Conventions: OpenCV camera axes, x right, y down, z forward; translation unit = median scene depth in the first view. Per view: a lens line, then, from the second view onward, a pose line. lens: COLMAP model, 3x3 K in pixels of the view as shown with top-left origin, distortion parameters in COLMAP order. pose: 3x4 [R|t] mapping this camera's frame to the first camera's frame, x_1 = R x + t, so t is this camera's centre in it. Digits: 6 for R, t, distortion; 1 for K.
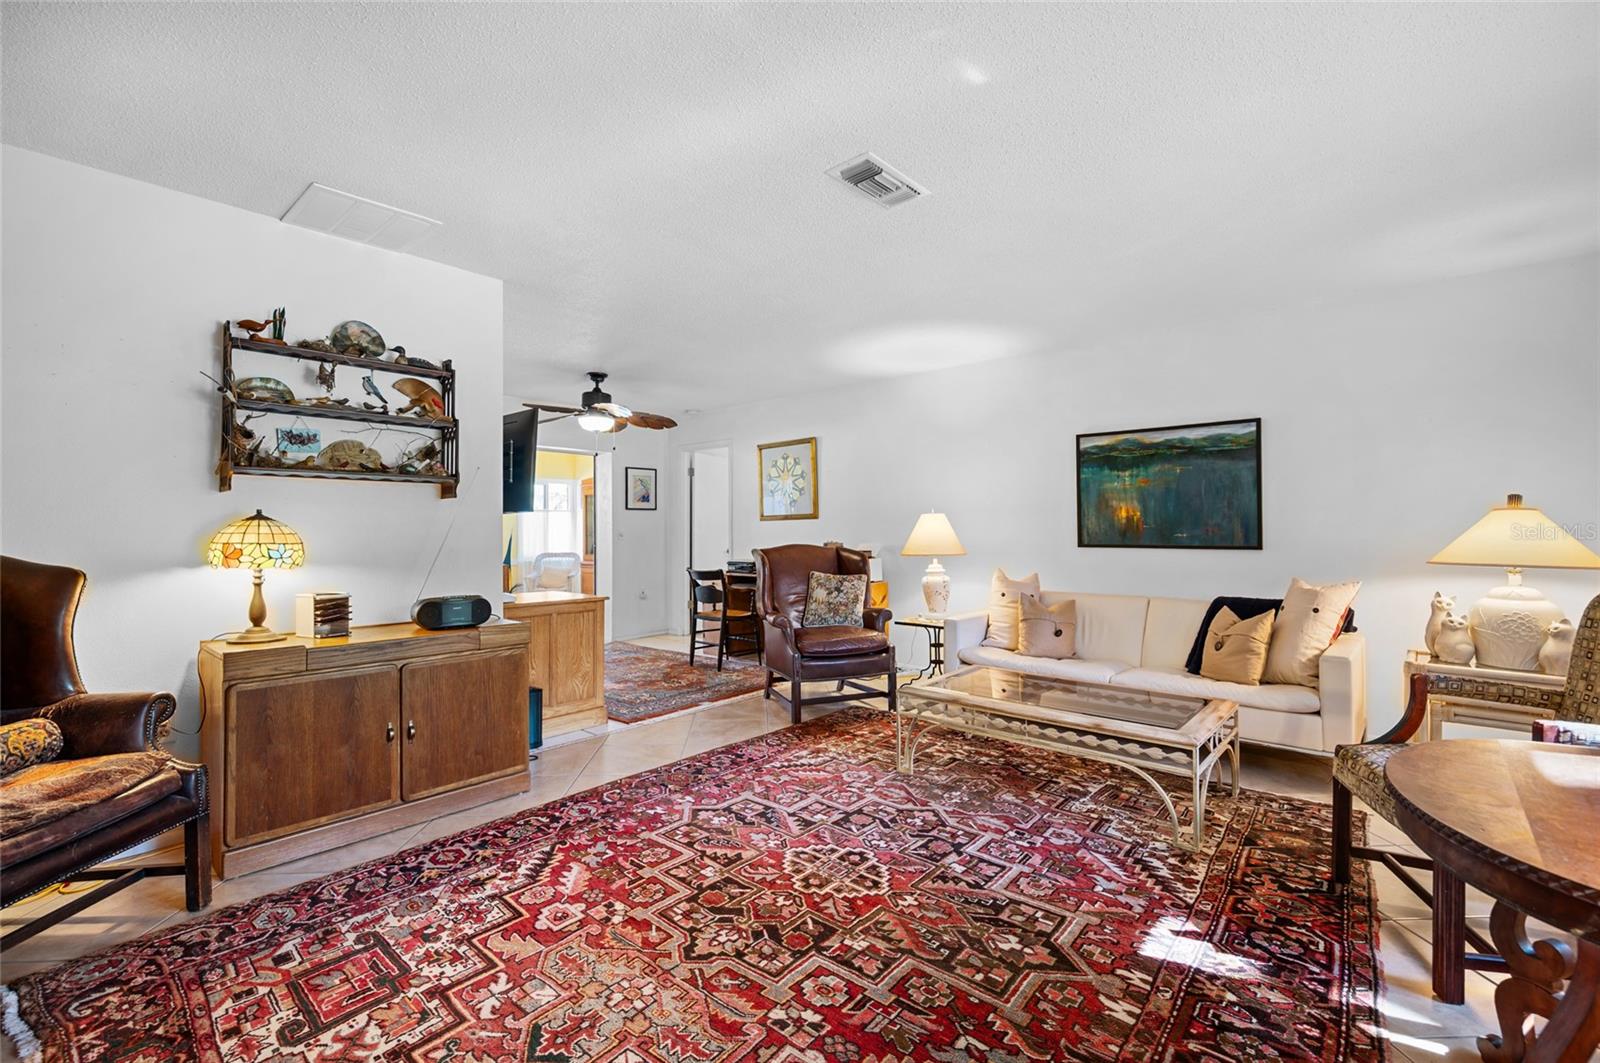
lens RADIAL K [[689.8, 0, 791.2], [0, 689.8, 527.9], [0, 0, 1]] dist [0.001444, 0.000207]
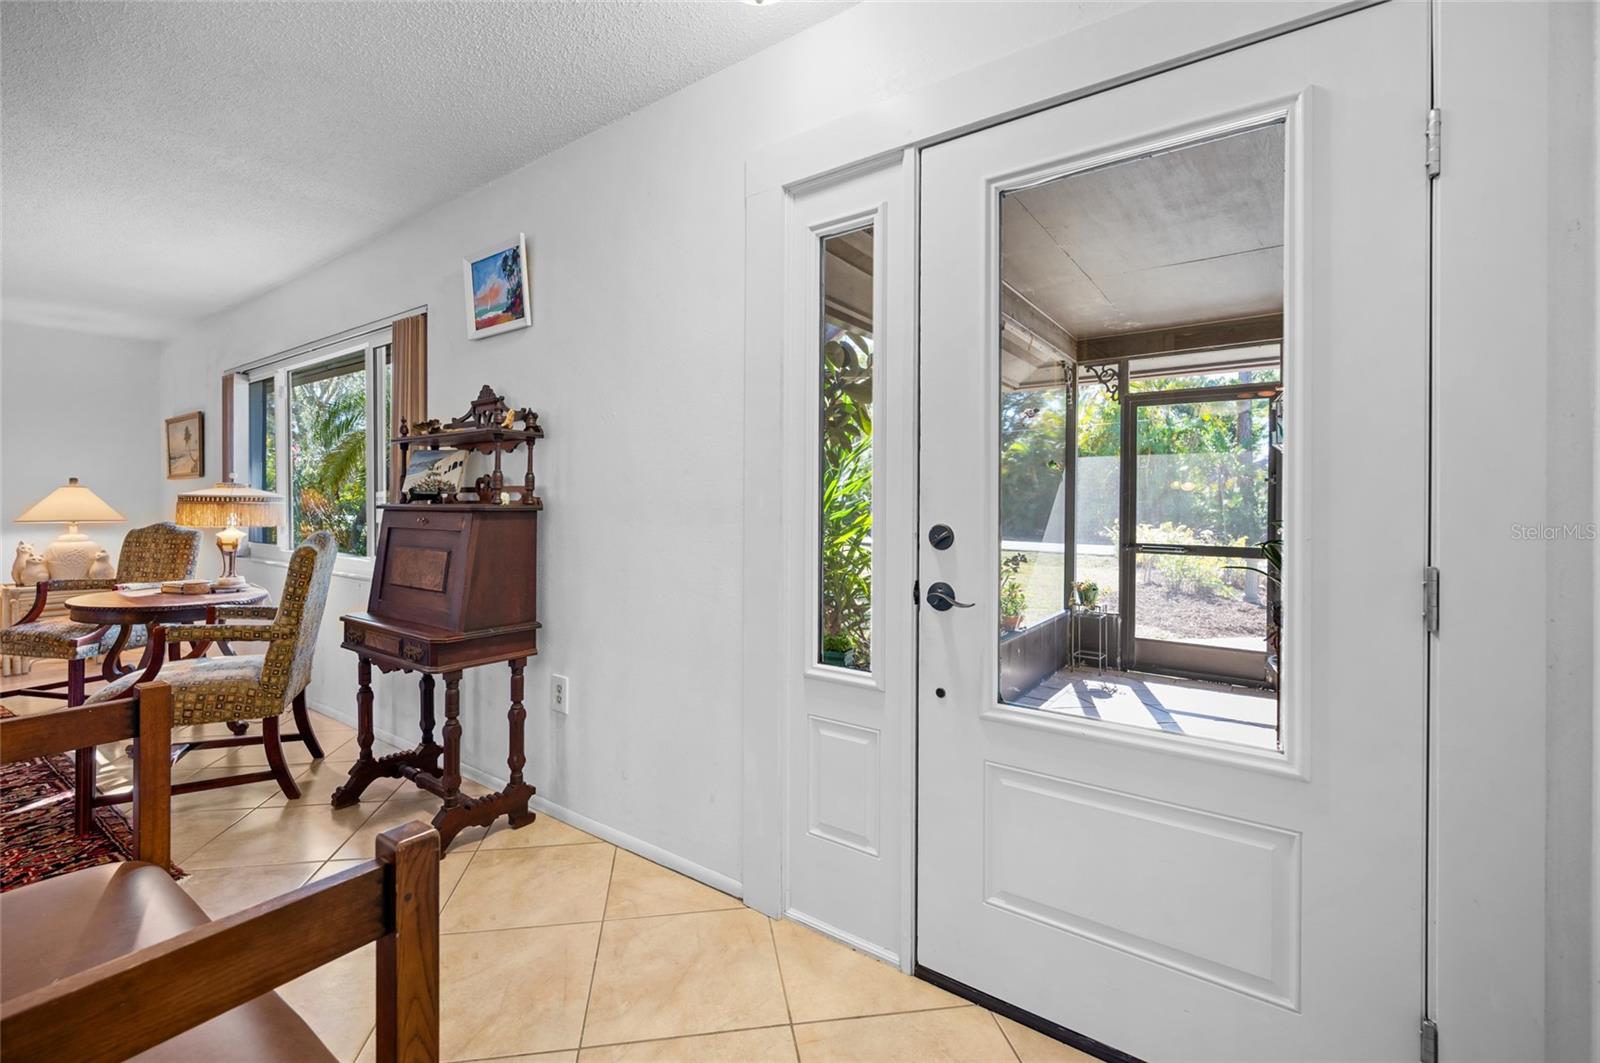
lens RADIAL K [[693.5, 0, 794.9], [0, 693.5, 501.0], [0, 0, 1]] dist [-0.001722, -0.000268]
pose [[-0.106882, -0.001496, 0.994271, -0.748916], [-0.002708, 0.999996, 0.001213, 0.000085], [-0.994268, -0.002562, -0.106886, -0.512845]]
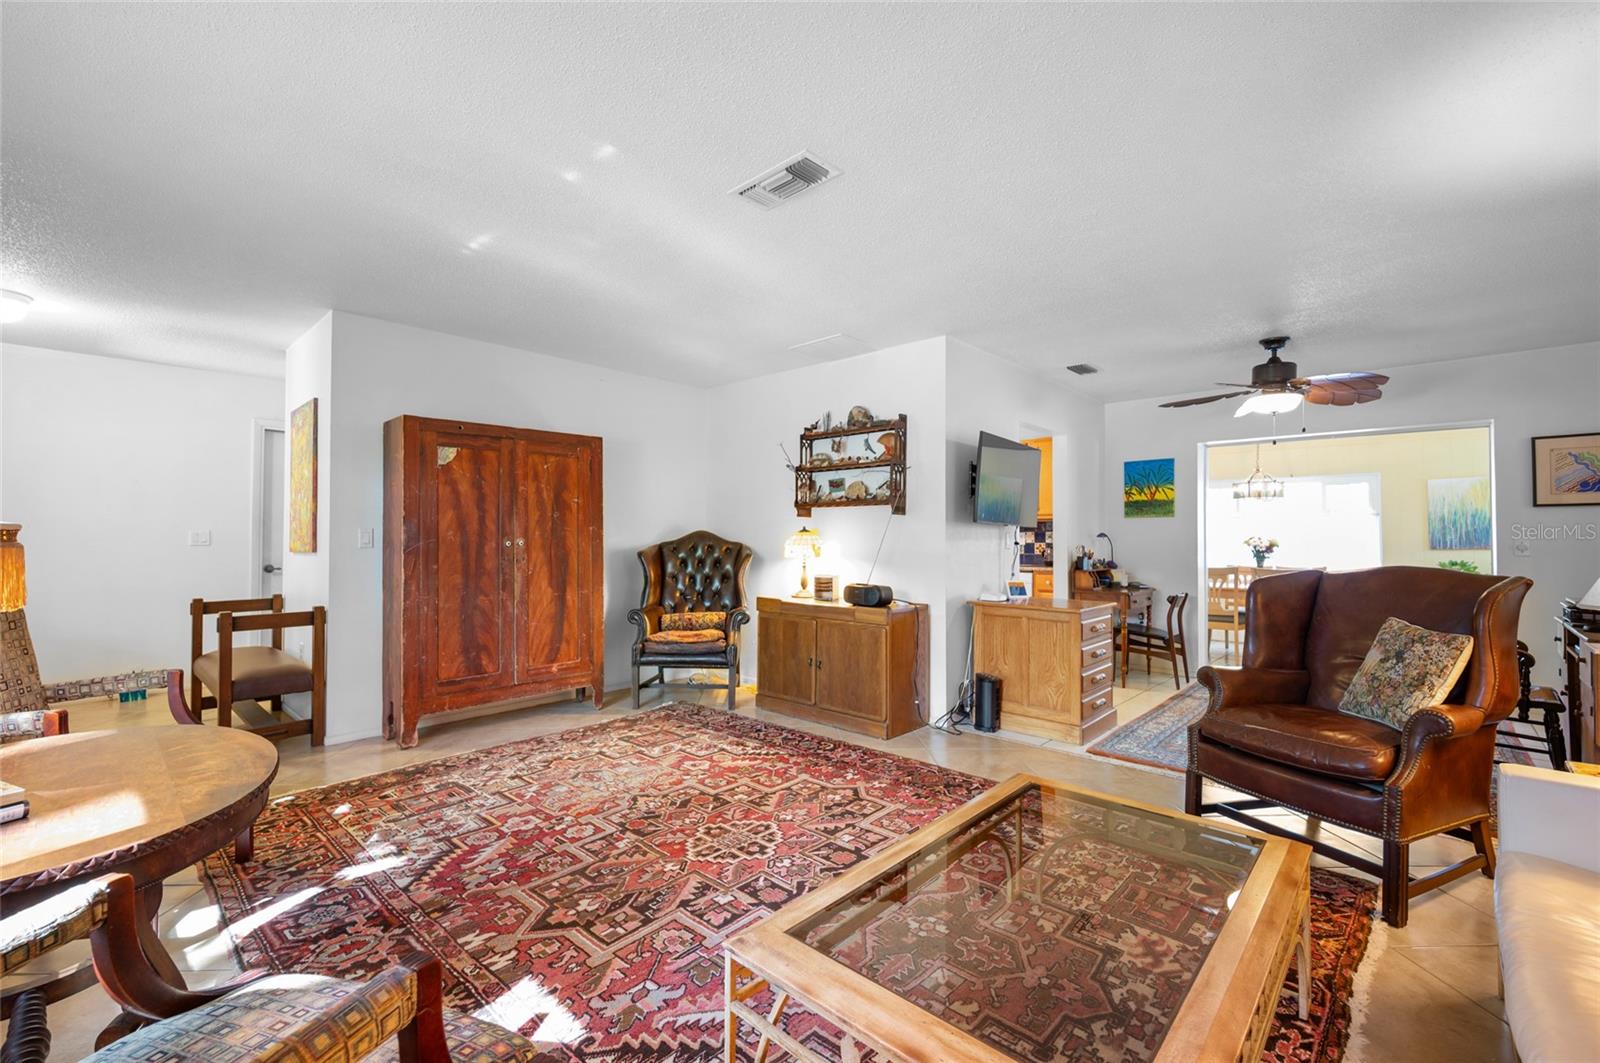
lens RADIAL K [[674.6, 0, 796.6], [0, 674.6, 535.1], [0, 0, 1]] dist [0.000040, 0.000084]
pose [[-0.015171, -0.002246, -0.999882, 0.888507], [0.000394, 0.999997, -0.002252, 0.000035], [0.999885, -0.000428, -0.015170, 0.854201]]
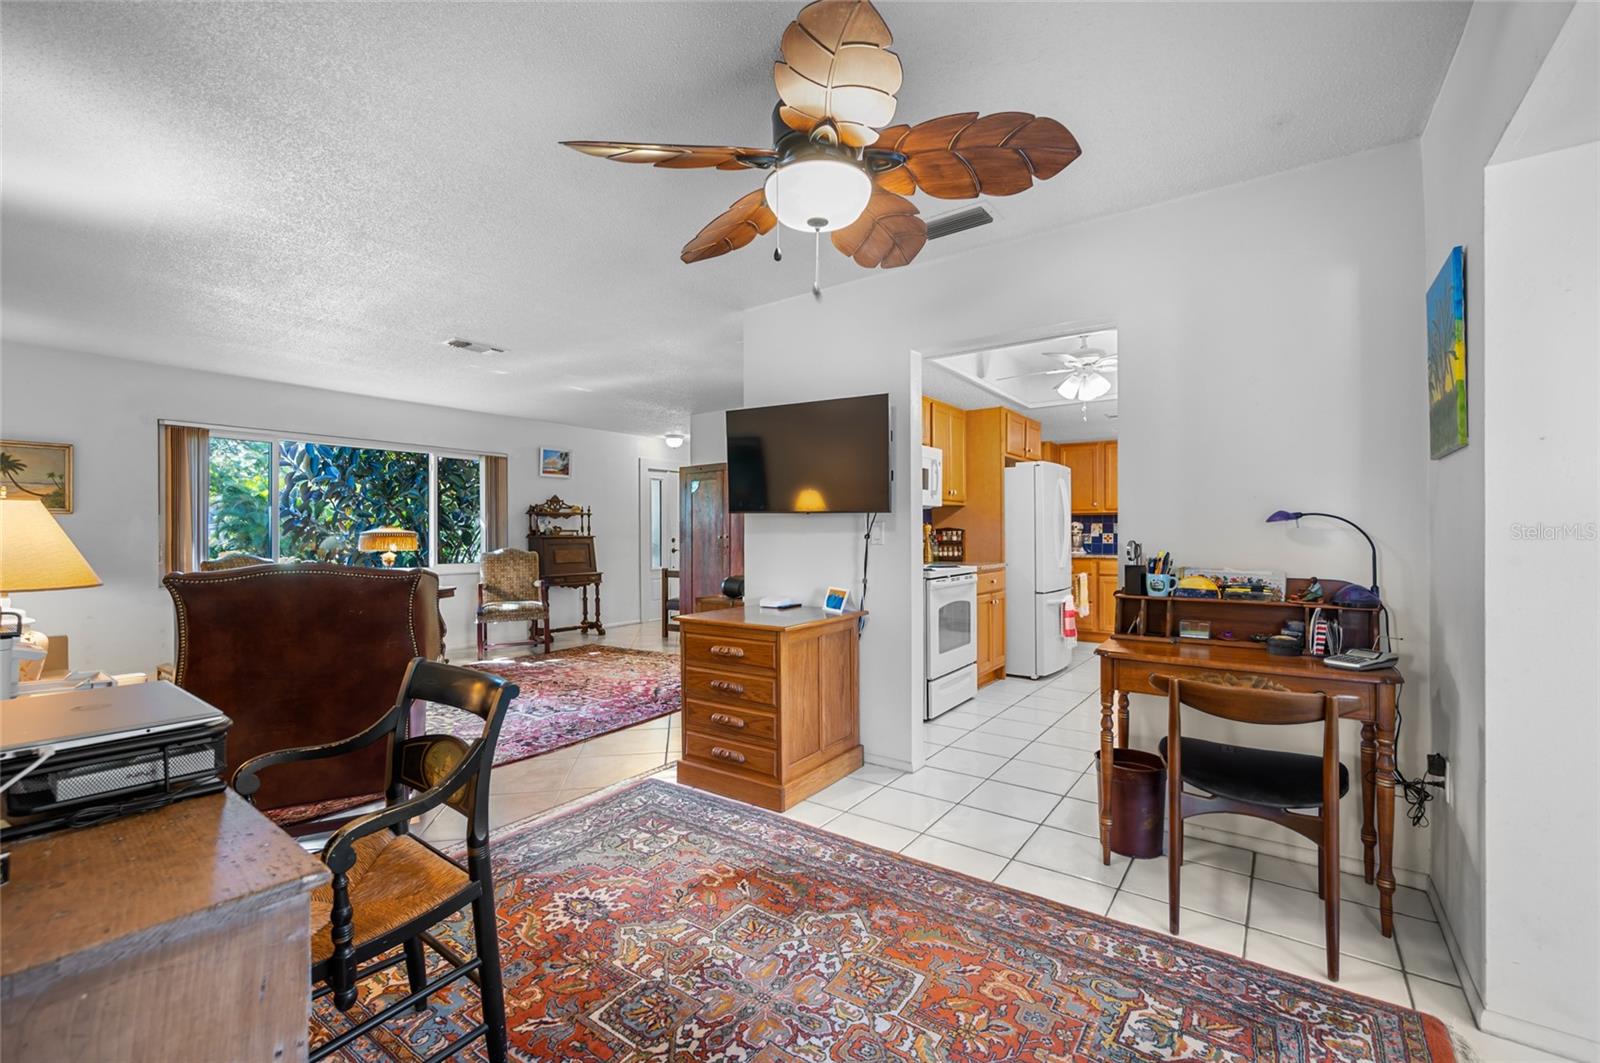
lens RADIAL K [[674.6, 0, 796.6], [0, 674.6, 535.1], [0, 0, 1]] dist [0.000040, 0.000084]
pose [[-0.993440, 0.006415, -0.114171, -0.428095], [0.006481, 0.999979, -0.000205, 0.010310], [0.114167, -0.000943, -0.993461, 2.399588]]
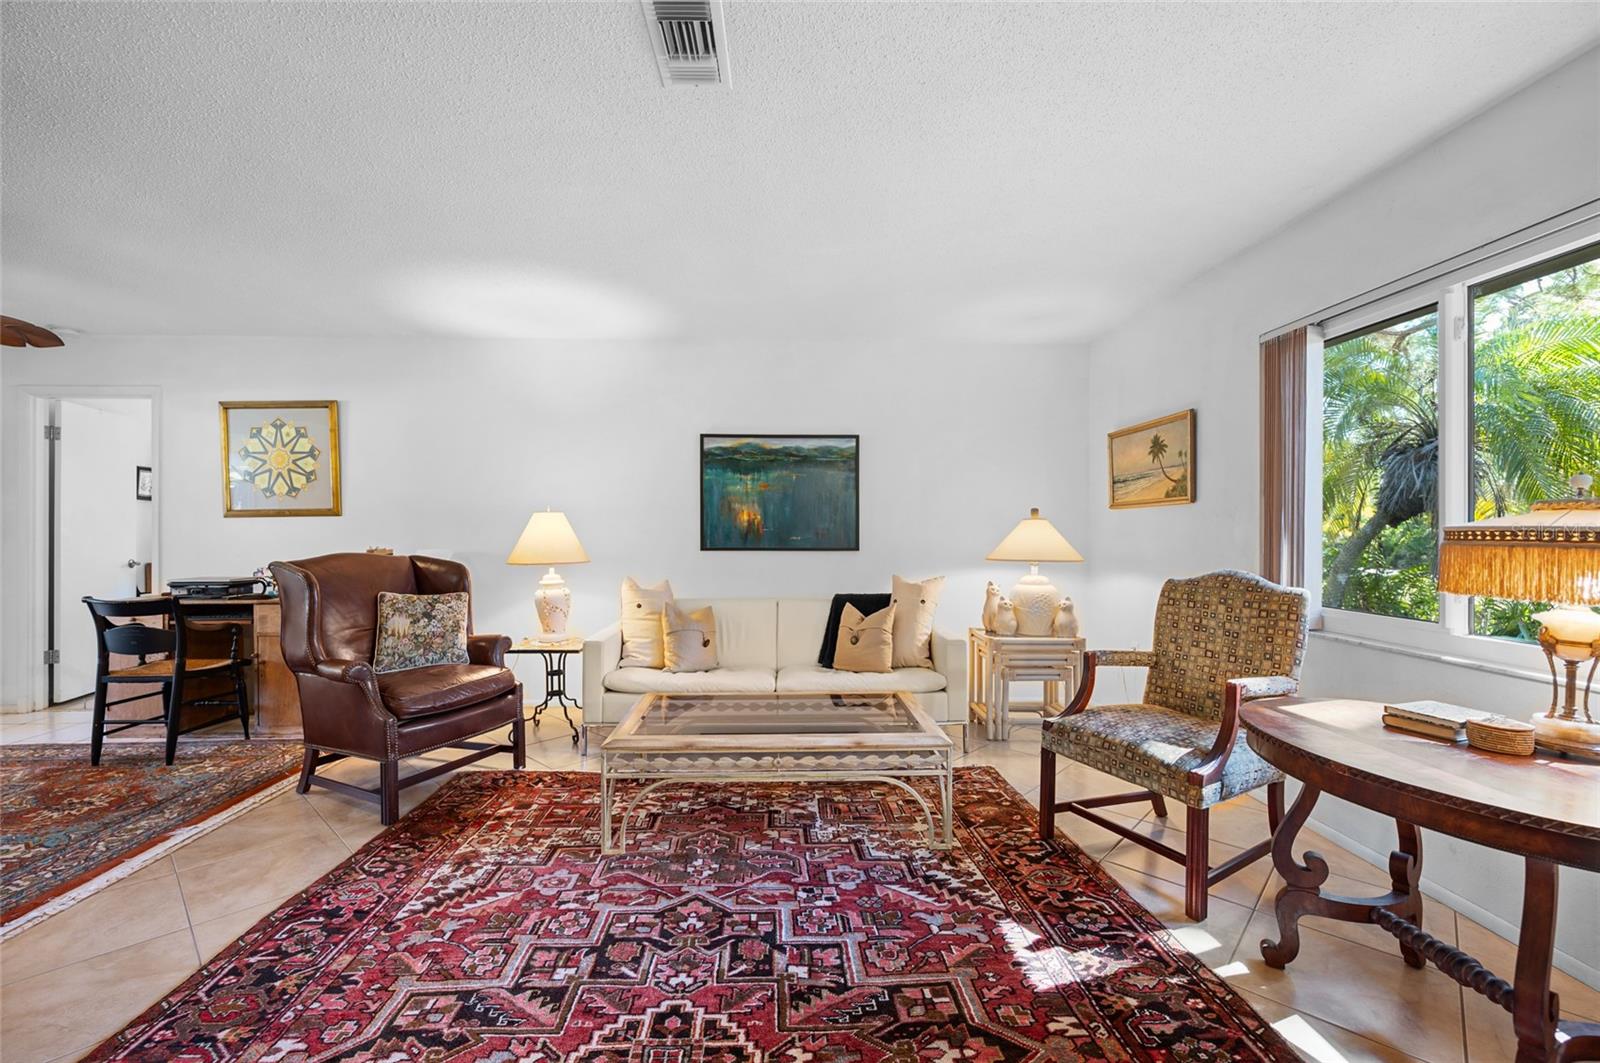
lens RADIAL K [[674.6, 0, 796.6], [0, 674.6, 535.1], [0, 0, 1]] dist [0.000040, 0.000084]
pose [[0.720508, 0.000079, 0.693447, -0.217928], [-0.005360, 0.999971, 0.005455, 0.000161], [-0.693426, -0.007648, 0.720487, 0.354184]]
